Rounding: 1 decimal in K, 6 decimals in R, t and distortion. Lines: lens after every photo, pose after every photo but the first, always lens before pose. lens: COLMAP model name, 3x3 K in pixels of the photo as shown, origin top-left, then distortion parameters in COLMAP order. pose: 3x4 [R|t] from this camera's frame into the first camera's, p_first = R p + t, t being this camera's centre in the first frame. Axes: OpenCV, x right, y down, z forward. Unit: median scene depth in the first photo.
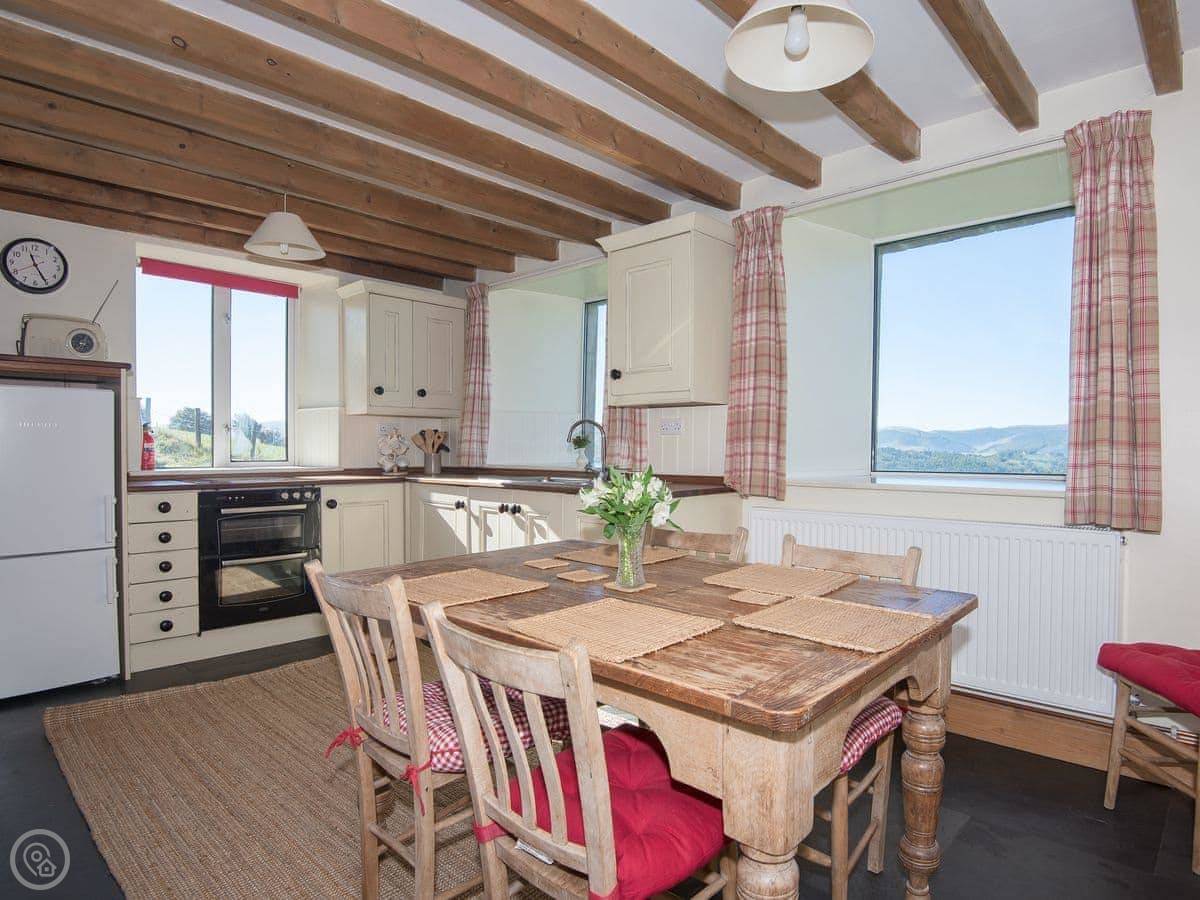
lens RADIAL K [[674.8, 0, 621.5], [0, 674.8, 452.4], [0, 0, 1]] dist [-0.040673, -0.000391]
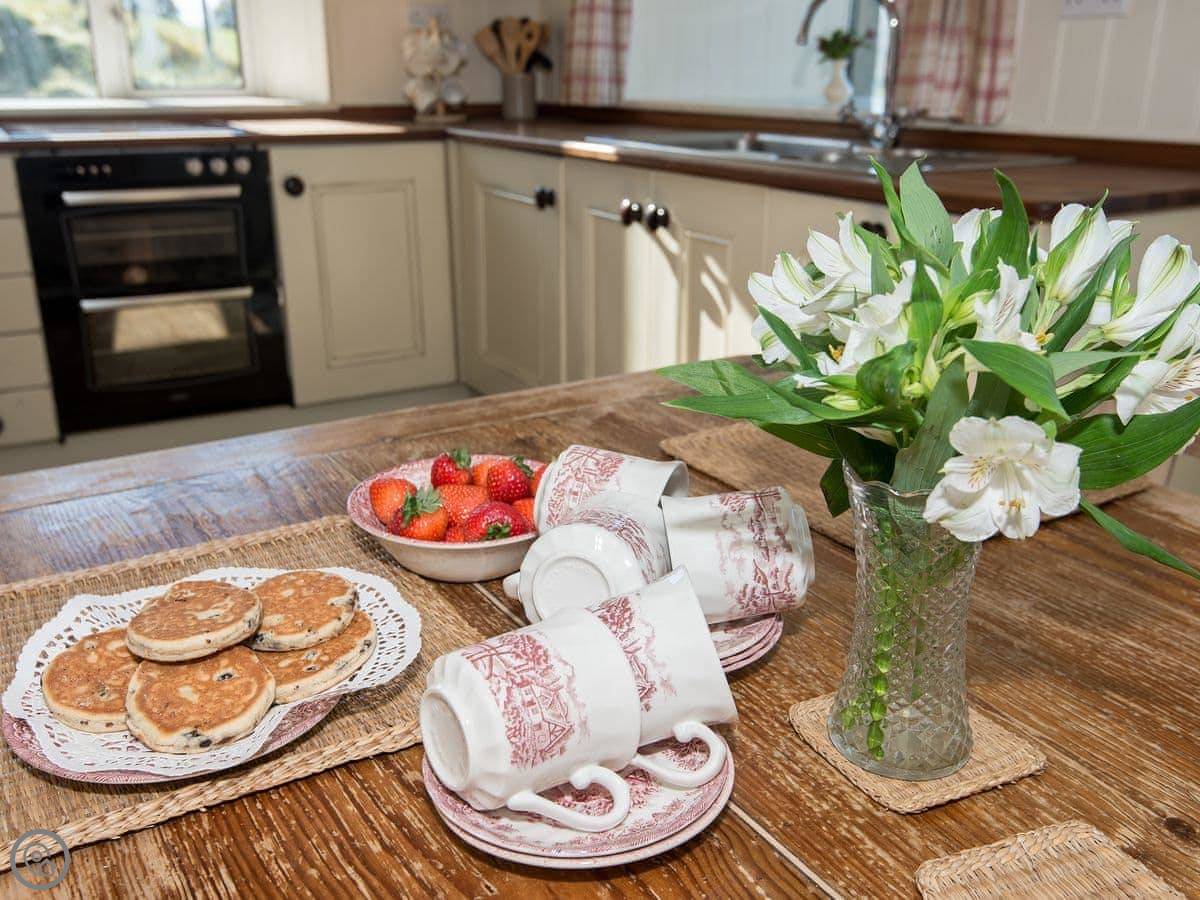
lens RADIAL K [[1133.6, 0, 624.0], [0, 1133.6, 450.5], [0, 0, 1]] dist [0.019096, 0.011673]
pose [[0.966569, 0.083541, -0.242414, 0.001526], [-0.002289, 0.948207, 0.317644, -0.001108], [0.256395, -0.306470, 0.916699, 0.263711]]
